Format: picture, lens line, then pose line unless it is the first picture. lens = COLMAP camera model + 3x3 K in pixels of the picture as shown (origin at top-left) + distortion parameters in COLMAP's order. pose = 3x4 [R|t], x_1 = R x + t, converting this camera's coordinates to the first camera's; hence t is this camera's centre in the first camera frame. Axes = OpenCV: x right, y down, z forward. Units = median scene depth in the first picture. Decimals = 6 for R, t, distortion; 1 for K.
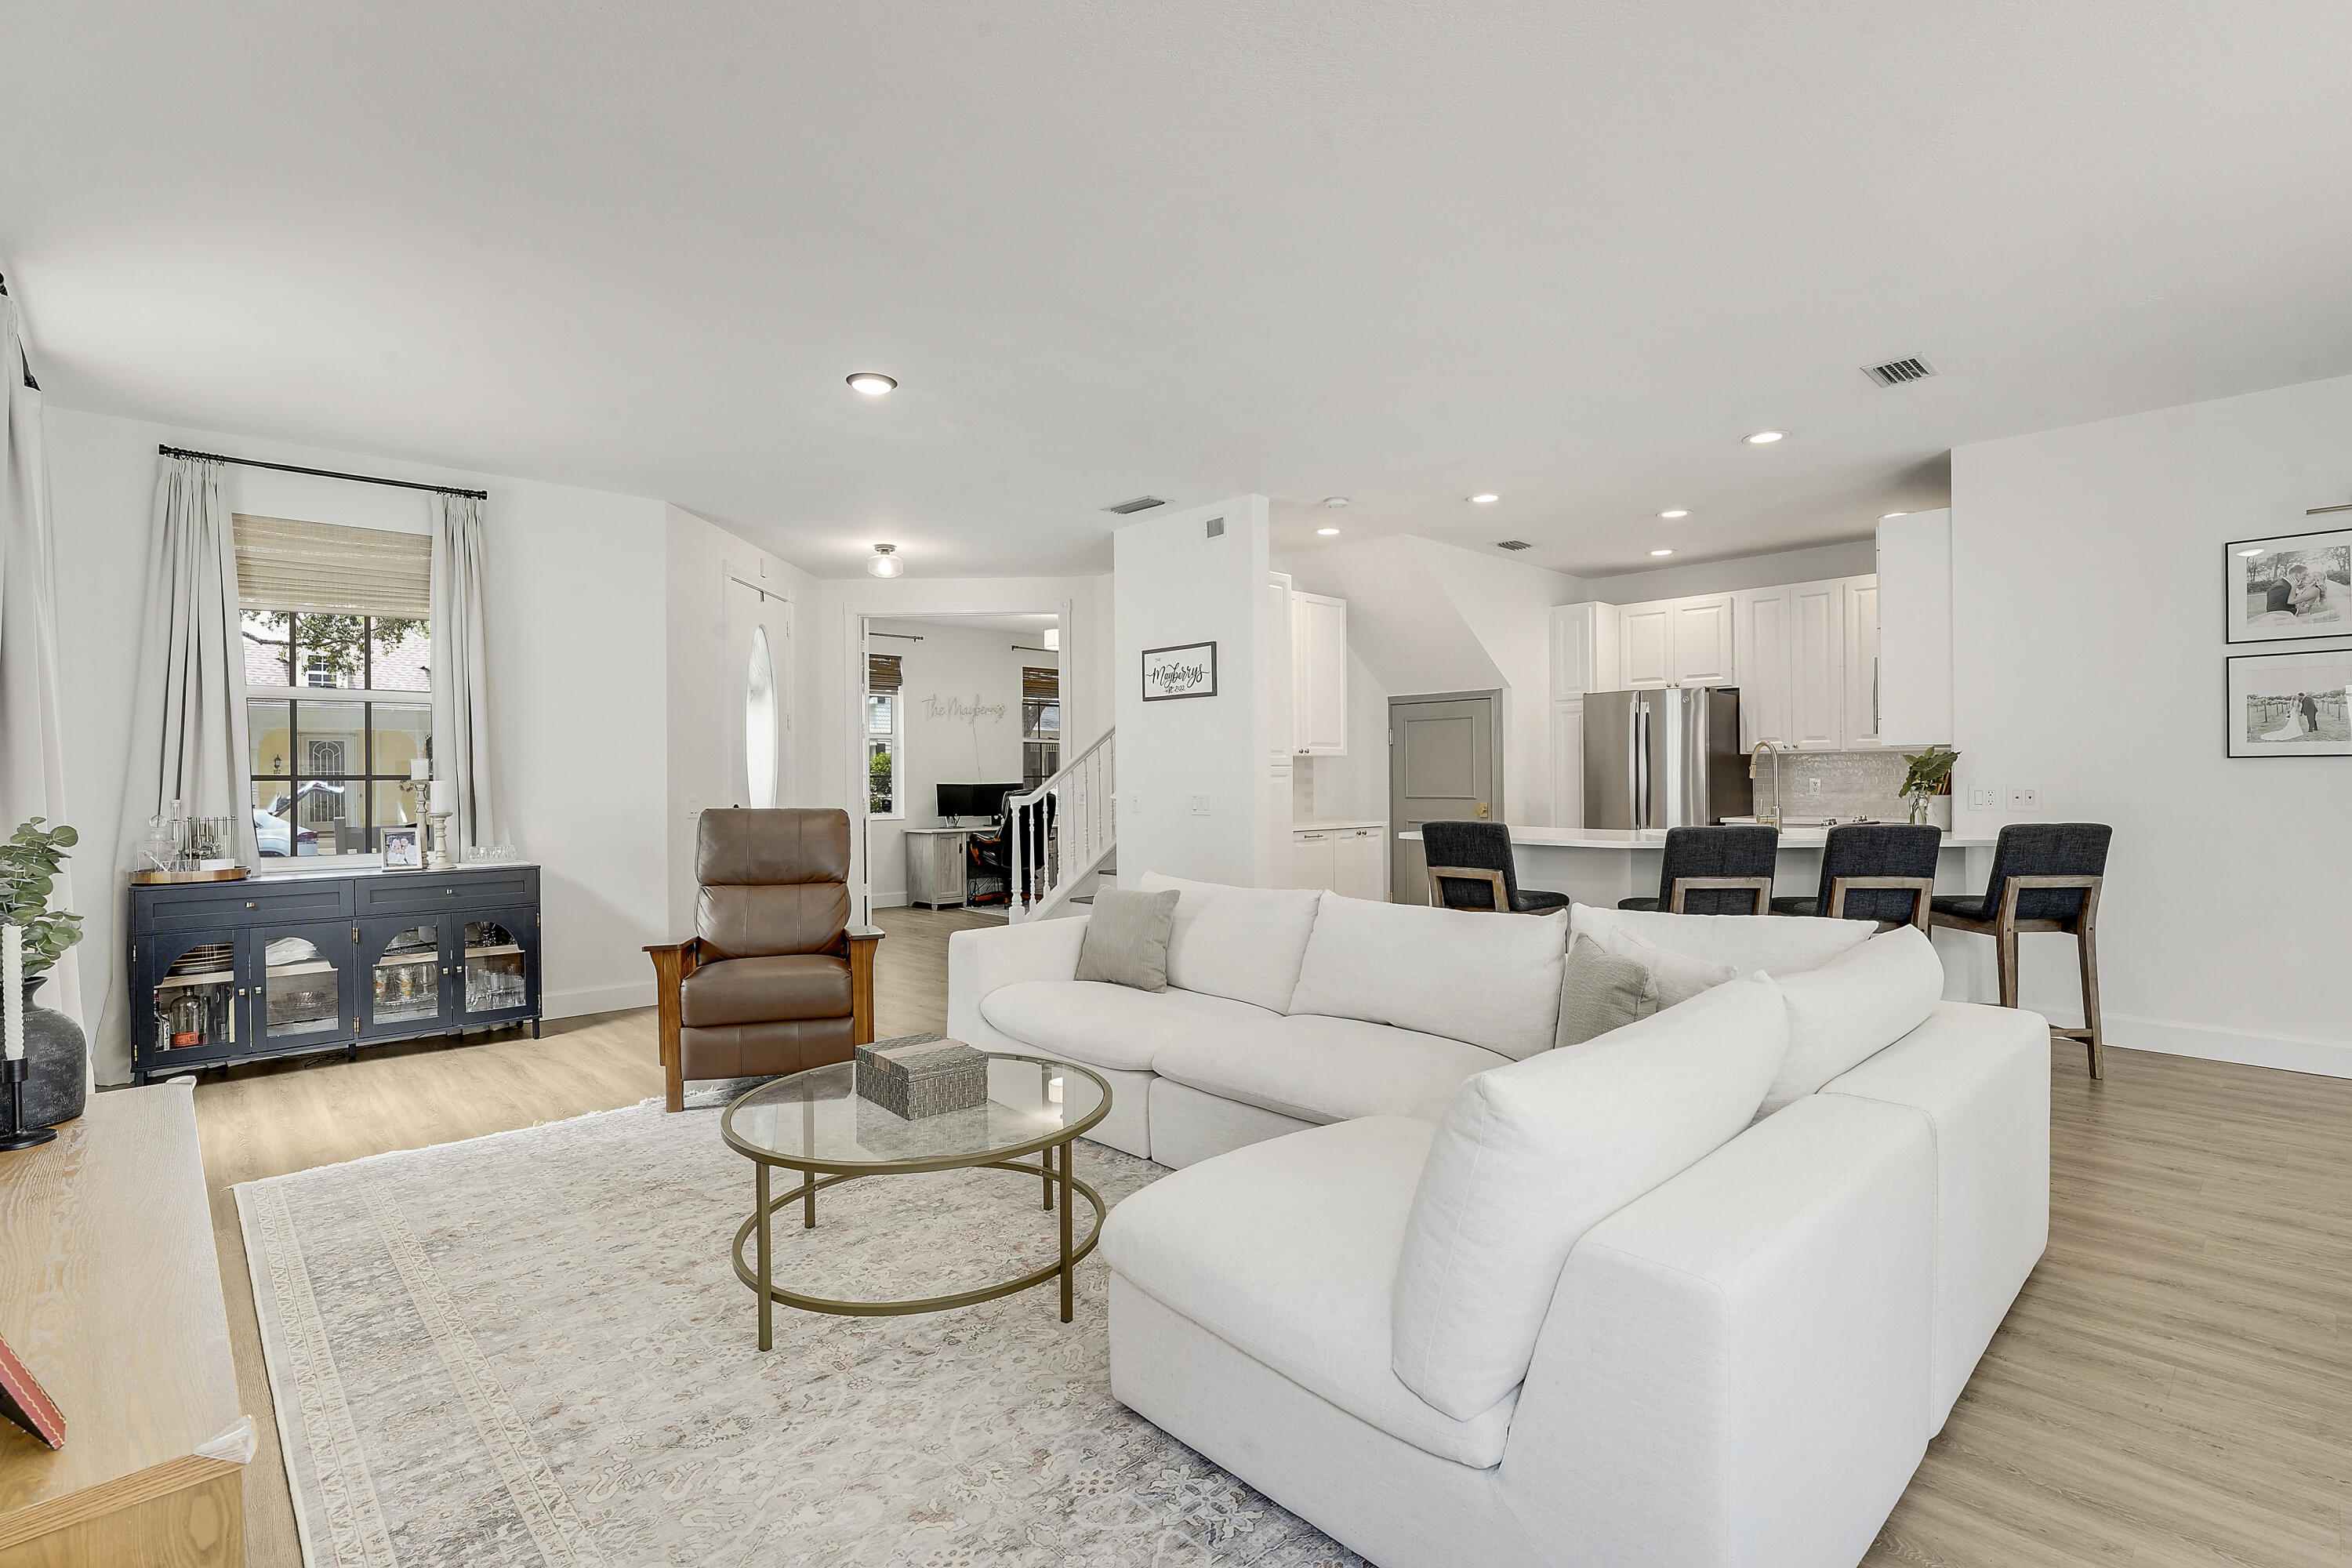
lens RADIAL K [[1081.7, 0, 1193.2], [0, 1081.7, 786.5], [0, 0, 1]] dist [-0.017669, -0.001161]
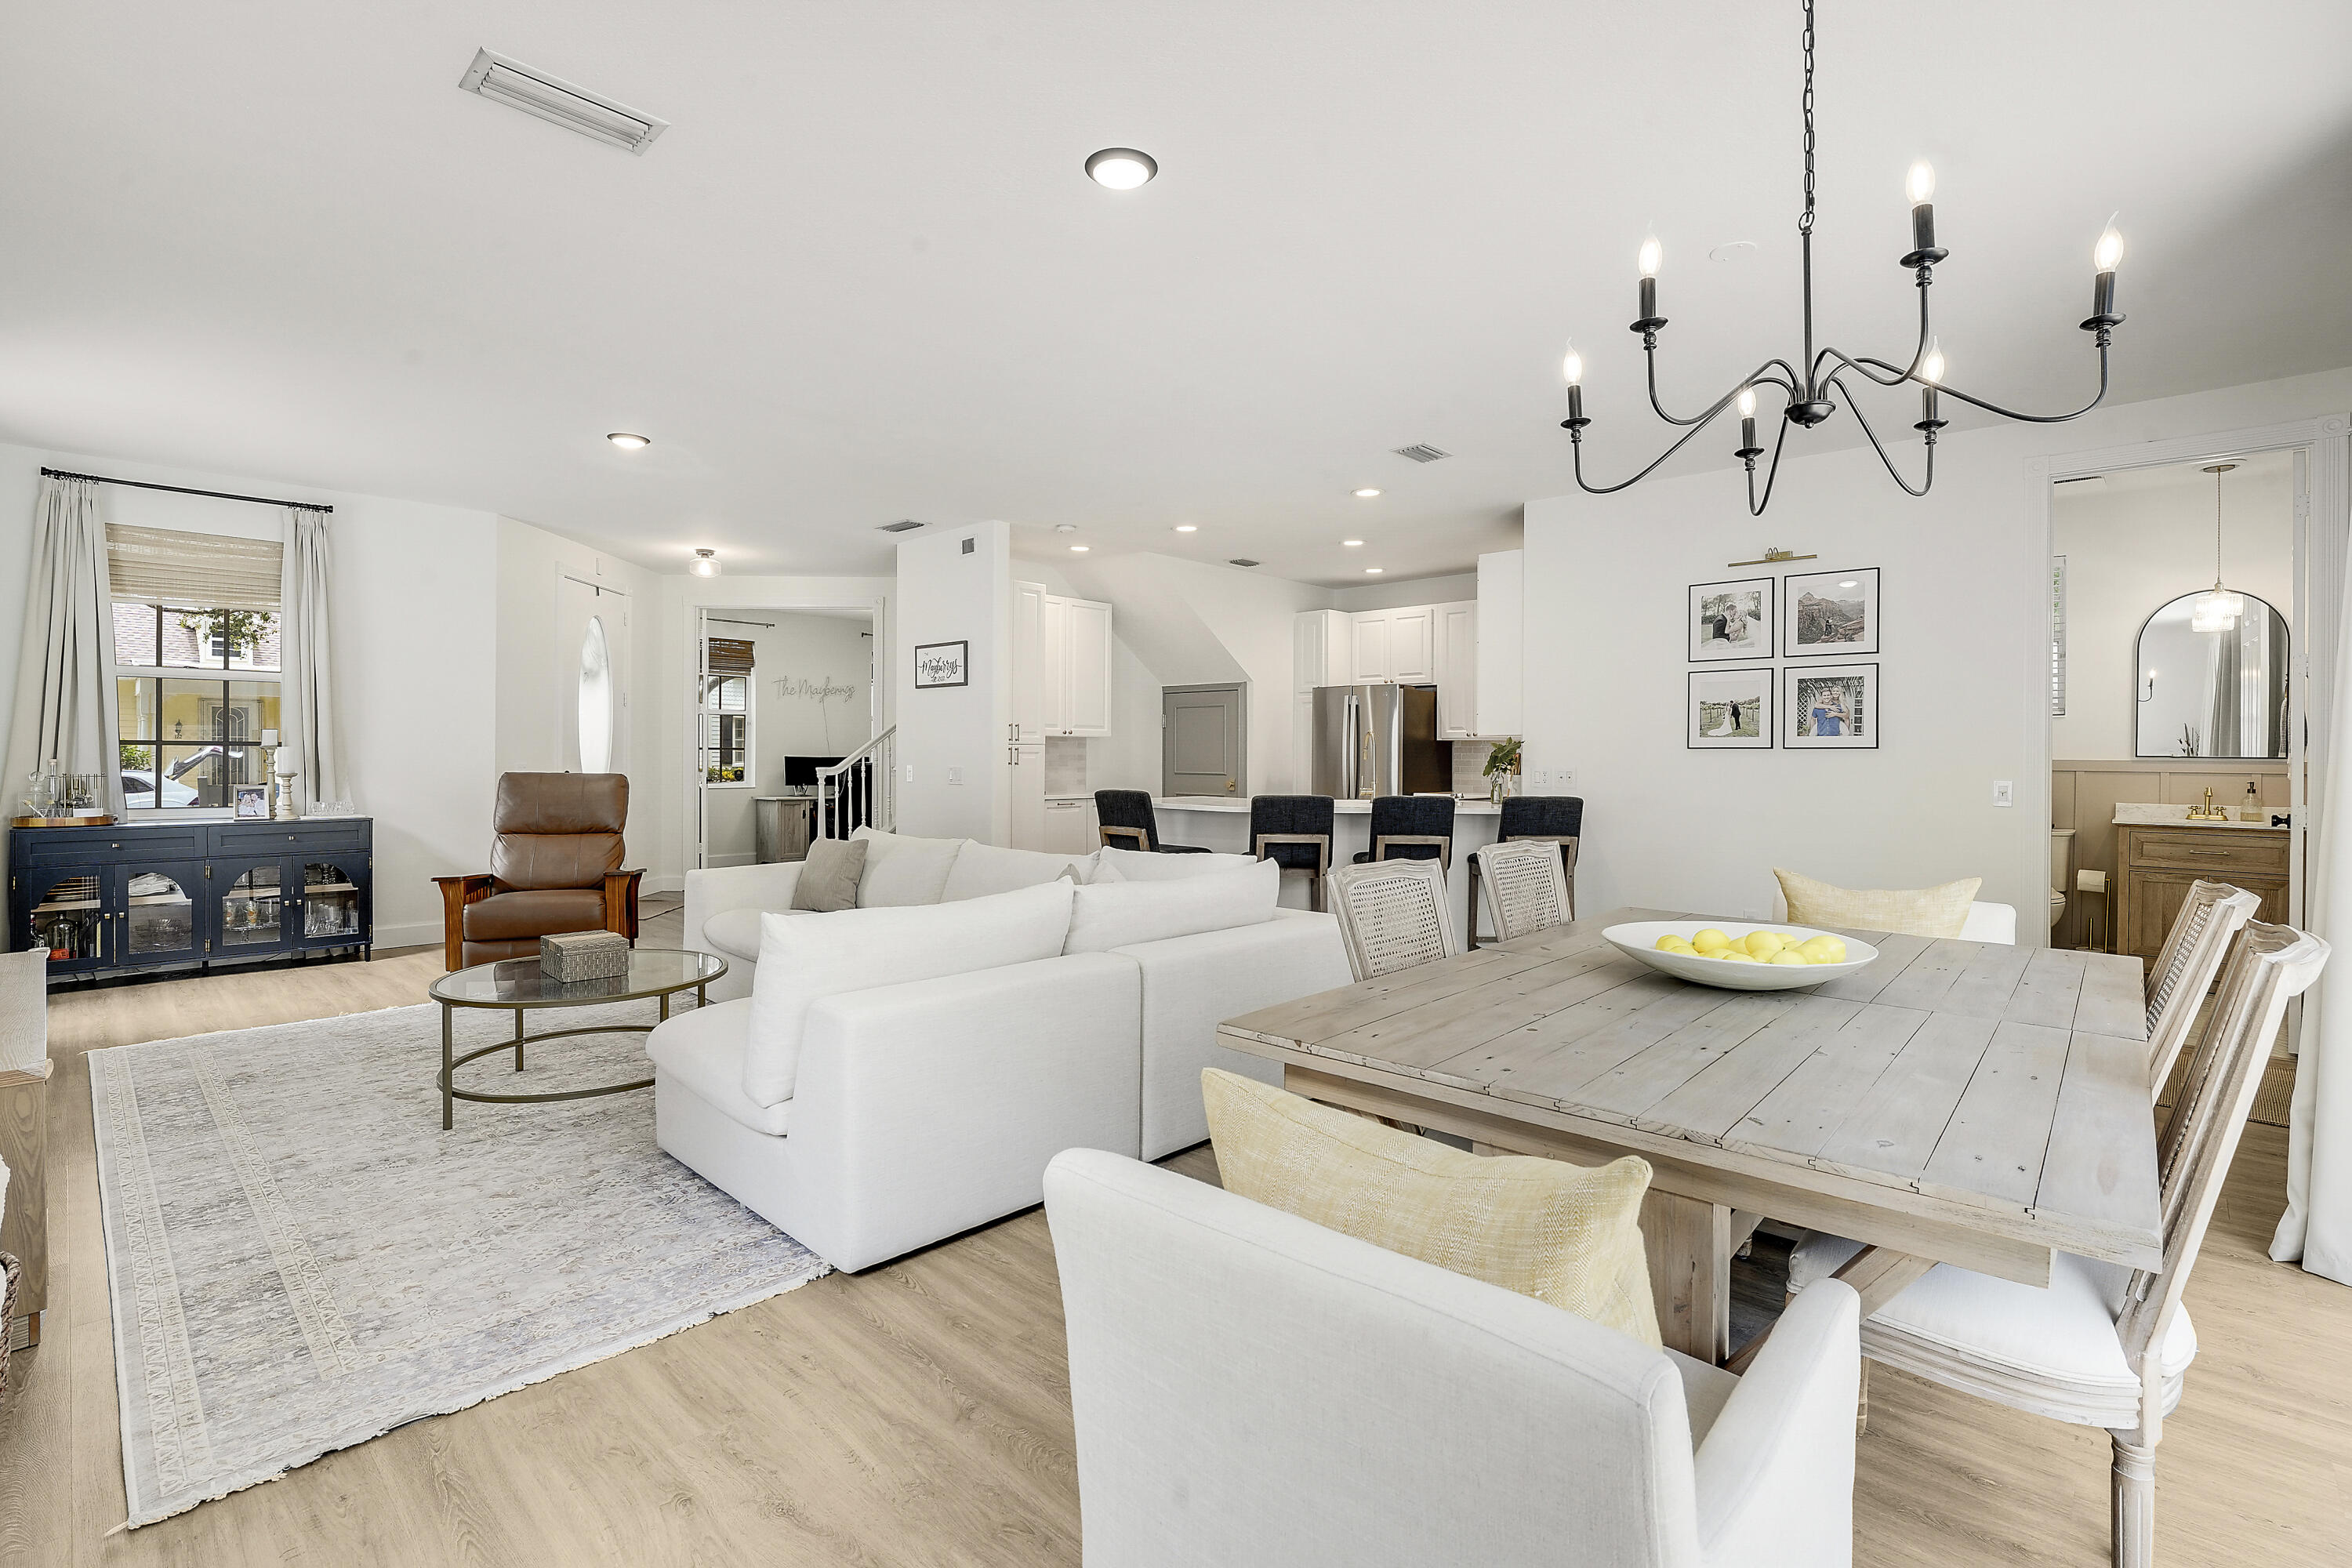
lens RADIAL K [[1051.0, 0, 1184.4], [0, 1051.0, 766.2], [0, 0, 1]] dist [-0.017582, 0.000715]
pose [[0.998201, 0.013367, 0.058449, 0.256654], [-0.013511, 0.999907, 0.002082, 0.000543], [-0.058415, -0.002868, 0.998288, -0.242578]]
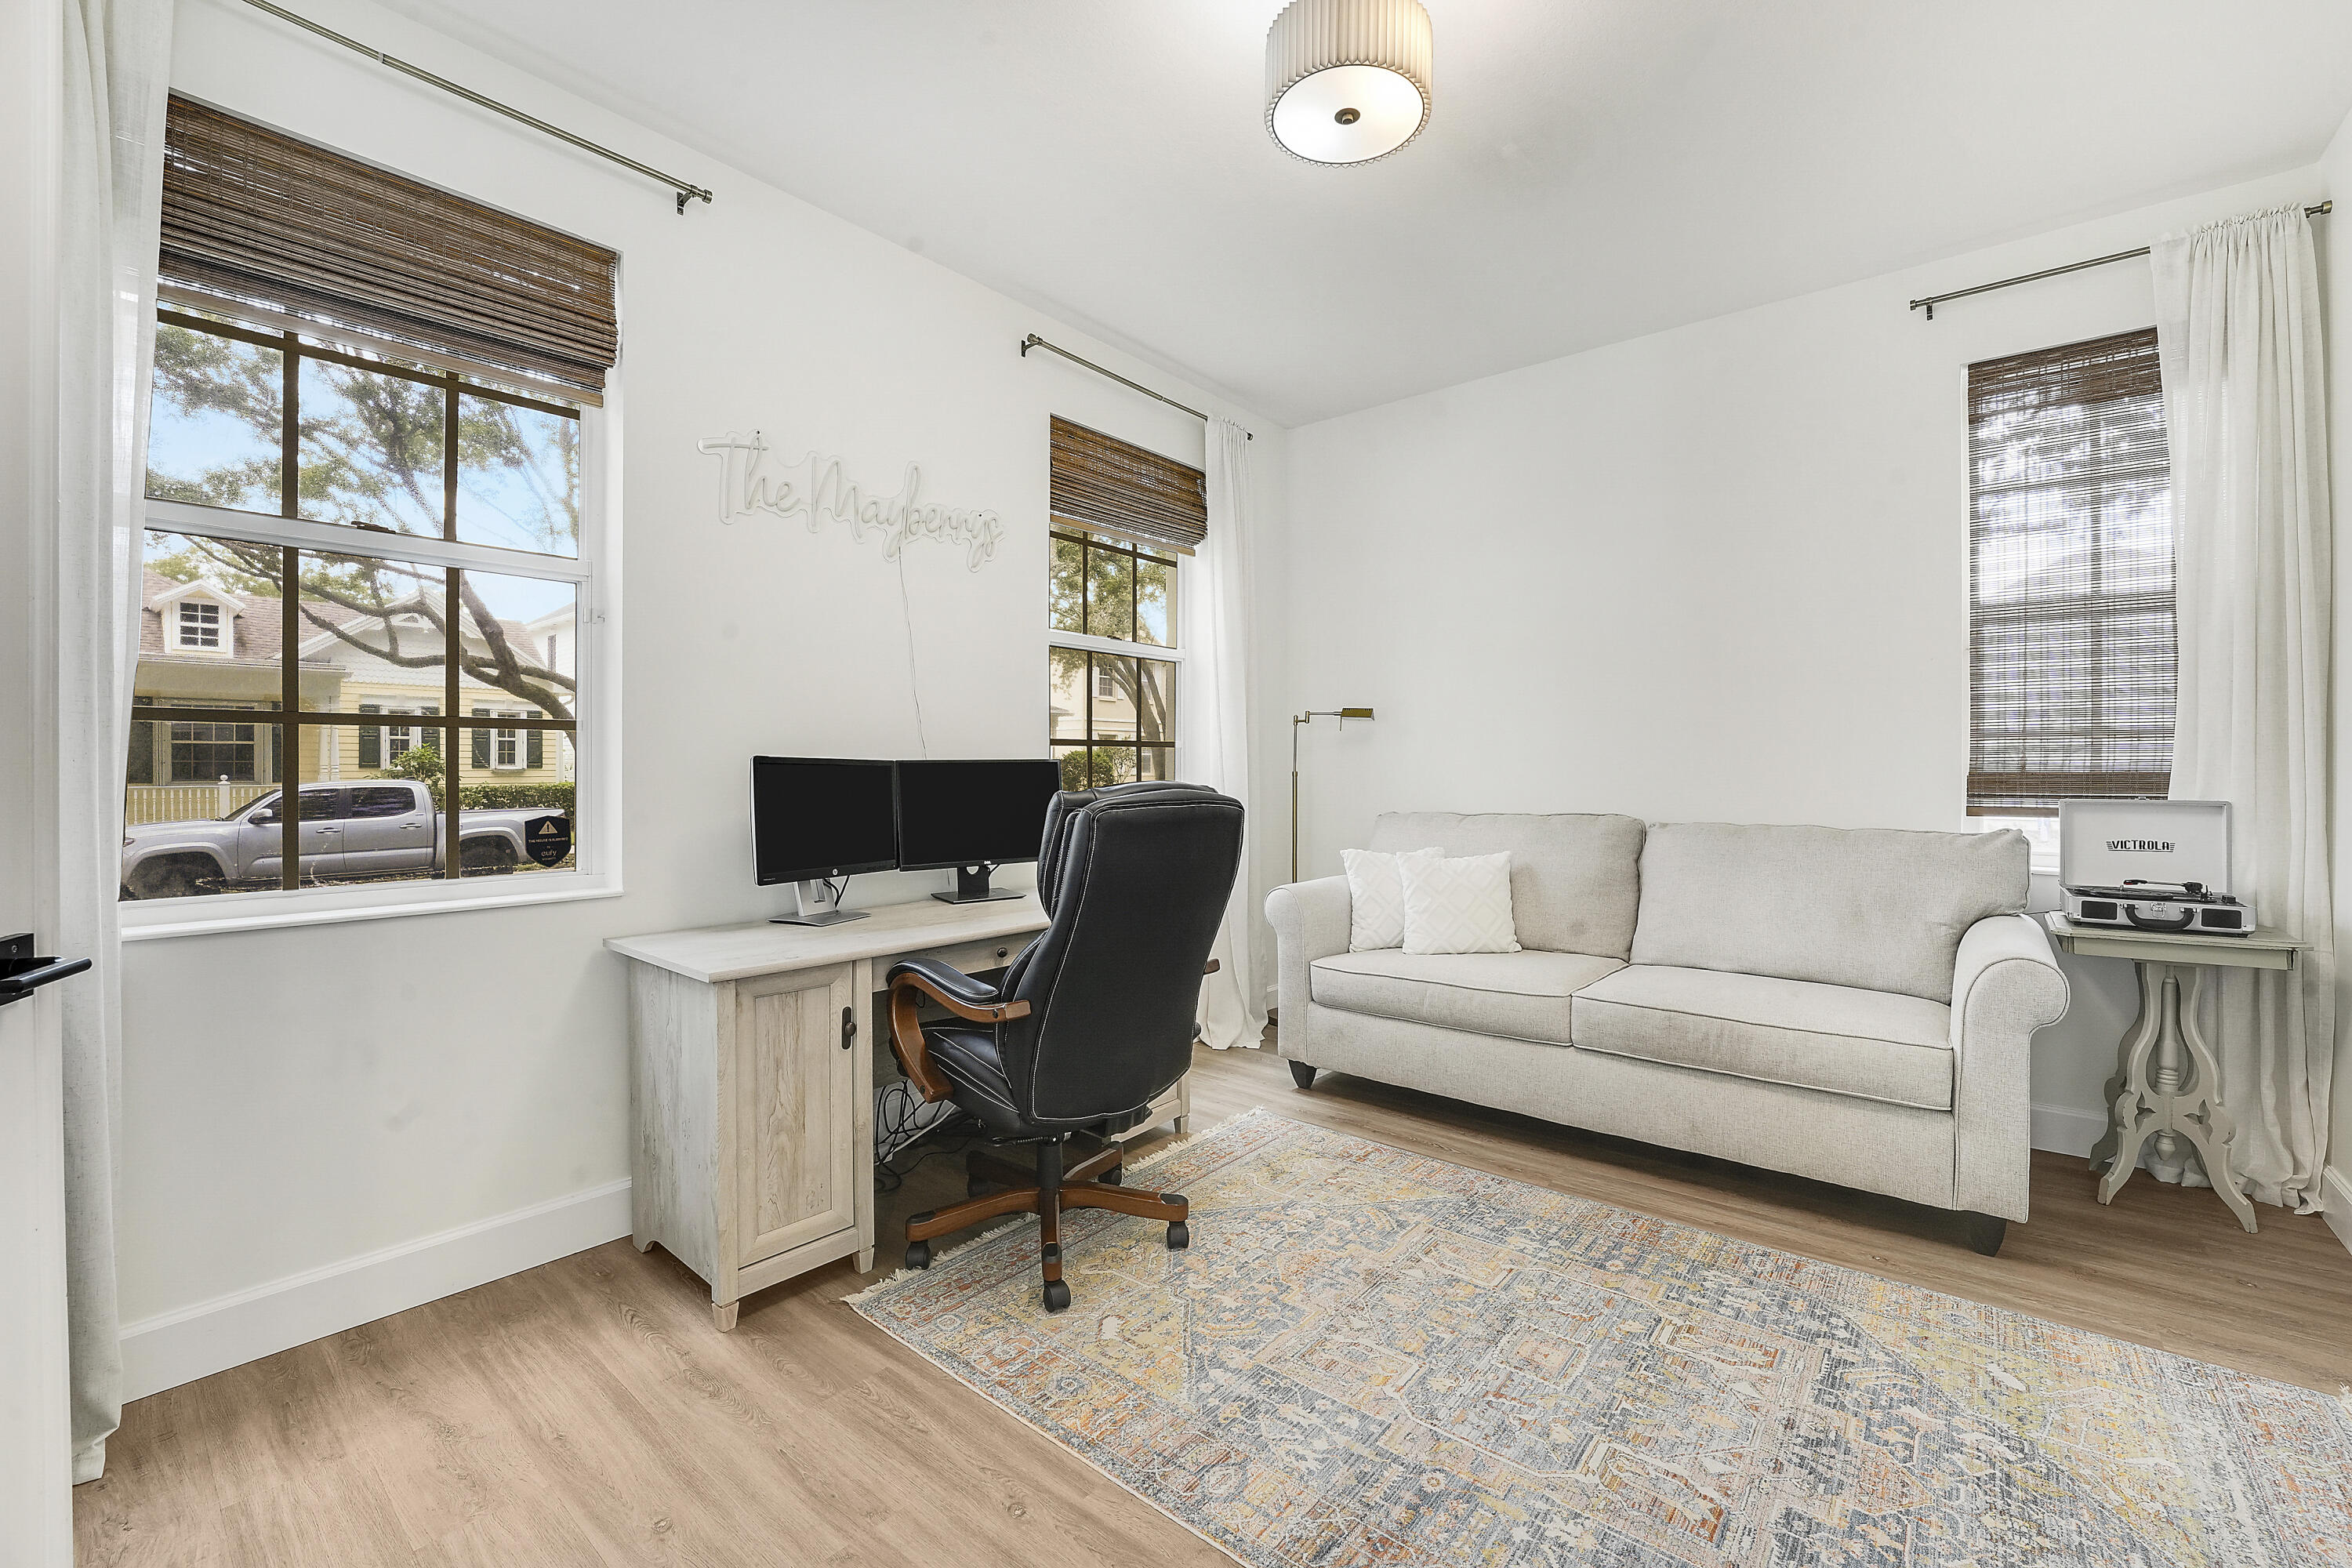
lens RADIAL K [[980.8, 0, 1176.0], [0, 980.8, 784.0], [0, 0, 1]] dist [-0.014577, 0.000390]
pose [[0.995732, 0.007472, 0.091993, -0.369418], [-0.007212, 0.999969, -0.003157, 0.010408], [-0.092014, 0.002480, 0.995755, 1.760209]]
